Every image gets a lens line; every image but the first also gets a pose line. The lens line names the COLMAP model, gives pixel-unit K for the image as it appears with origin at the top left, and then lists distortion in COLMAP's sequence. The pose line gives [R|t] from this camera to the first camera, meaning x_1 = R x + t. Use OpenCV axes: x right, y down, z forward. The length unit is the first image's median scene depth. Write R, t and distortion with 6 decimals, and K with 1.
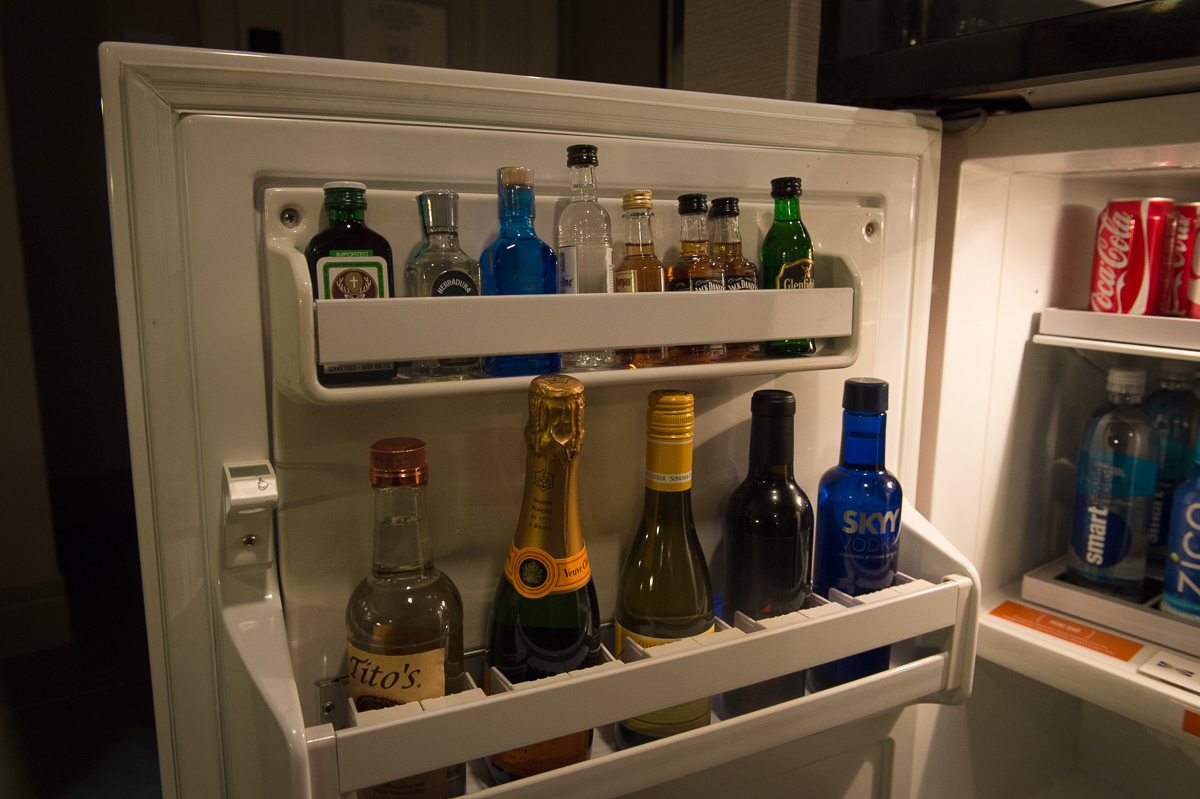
lens RADIAL K [[919.8, 0, 599.4], [0, 919.8, 399.6], [0, 0, 1]] dist [-0.013550, 0.001876]
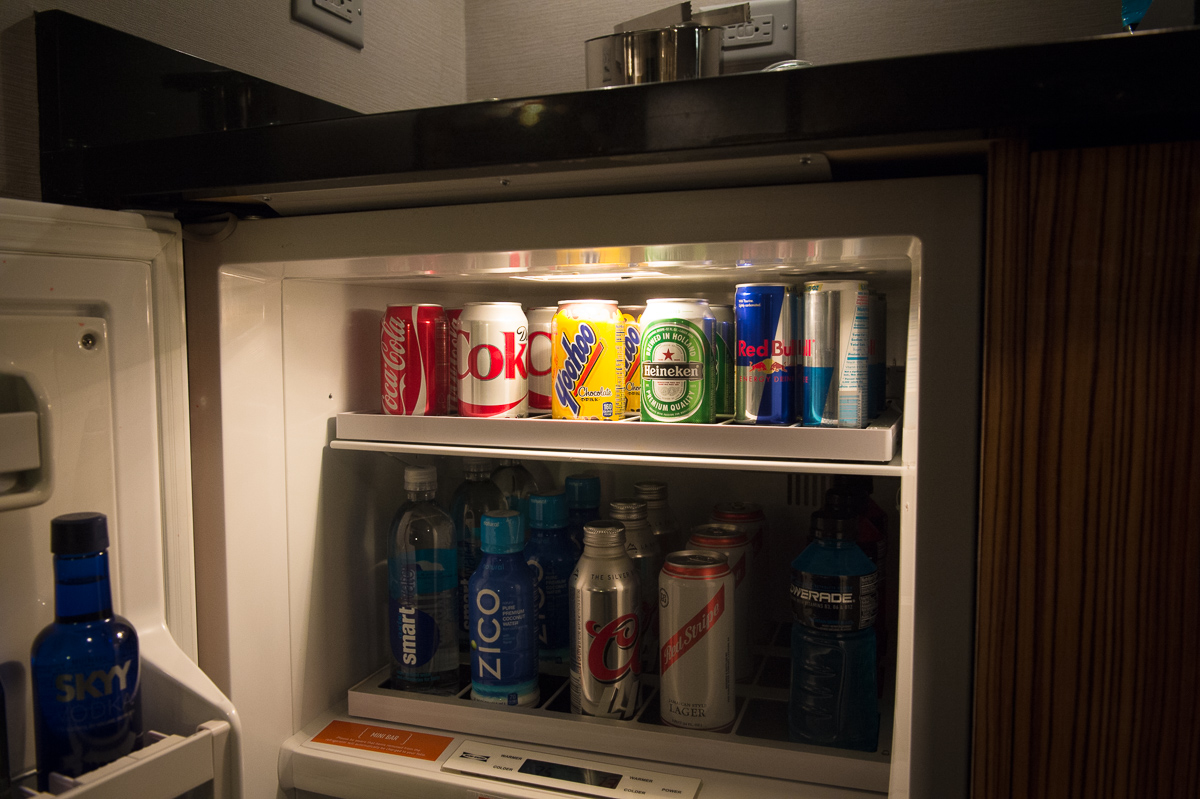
lens RADIAL K [[967.8, 0, 600.4], [0, 967.8, 403.2], [0, 0, 1]] dist [0.002869, -0.020225]
pose [[0.830548, -0.056800, 0.554043, 0.158204], [0.114964, 0.990846, -0.070758, -0.004482], [-0.544952, 0.122463, 0.829476, -0.022080]]
